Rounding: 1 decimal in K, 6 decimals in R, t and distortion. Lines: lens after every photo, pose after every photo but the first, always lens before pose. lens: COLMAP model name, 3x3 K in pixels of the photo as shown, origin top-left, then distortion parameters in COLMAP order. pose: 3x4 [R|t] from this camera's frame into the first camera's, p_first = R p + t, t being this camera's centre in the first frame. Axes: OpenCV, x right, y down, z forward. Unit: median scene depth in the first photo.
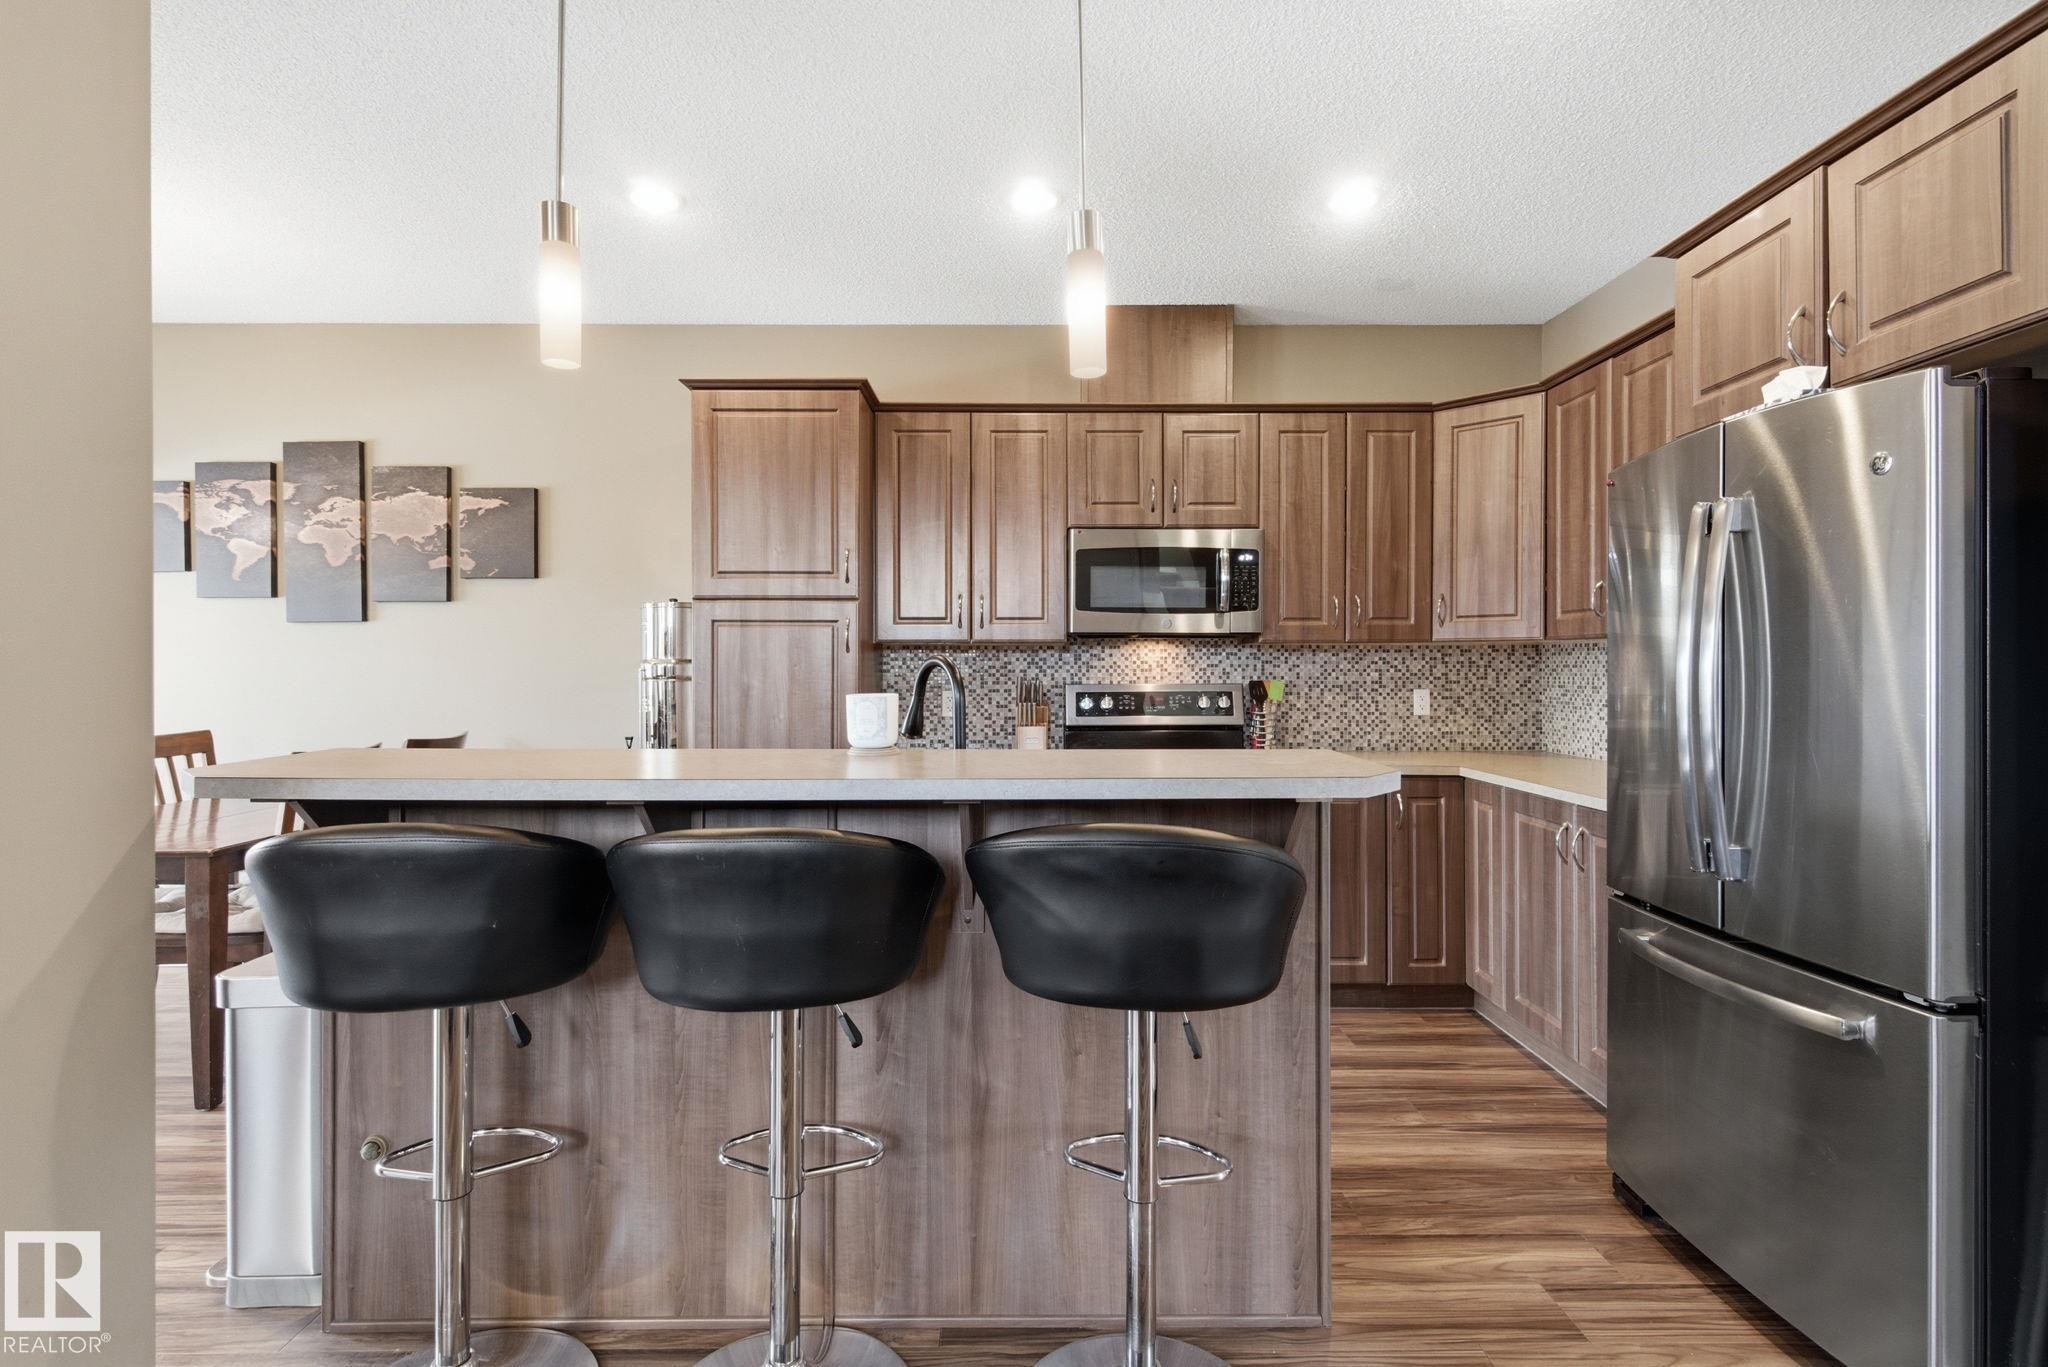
lens RADIAL K [[977.1, 0, 1028.6], [0, 977.1, 673.7], [0, 0, 1]] dist [0.005297, 0.000380]
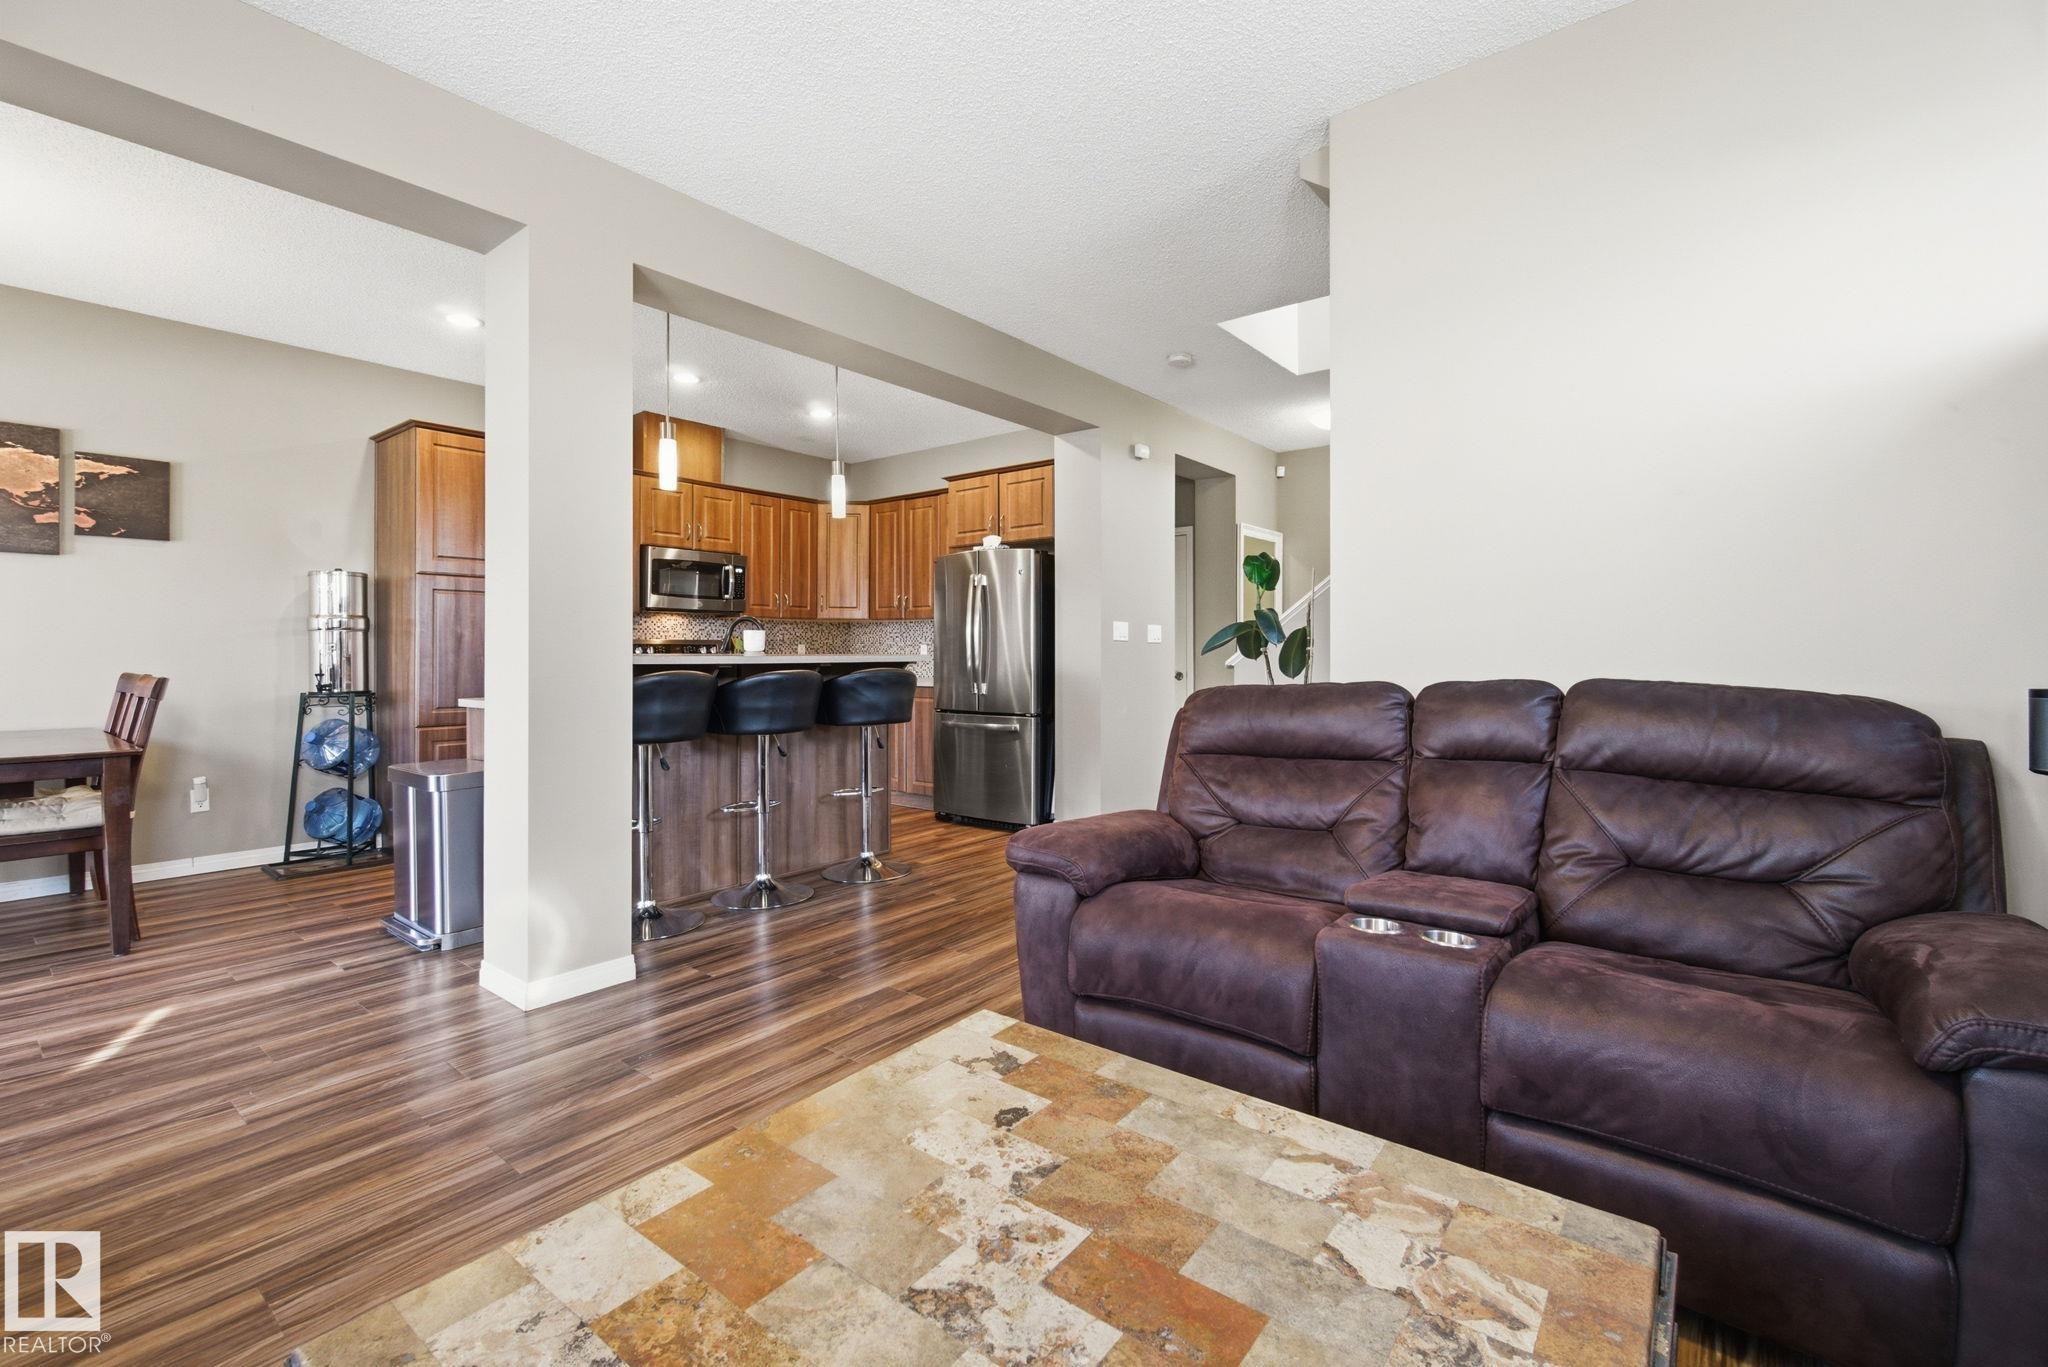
lens RADIAL K [[883.9, 0, 1023.1], [0, 883.9, 669.2], [0, 0, 1]] dist [-0.002566, 0.000373]
pose [[0.637029, -0.012254, 0.770742, -0.710578], [0.000590, 0.999881, 0.015409, 0.041185], [-0.770840, -0.009361, 0.636960, -0.470594]]
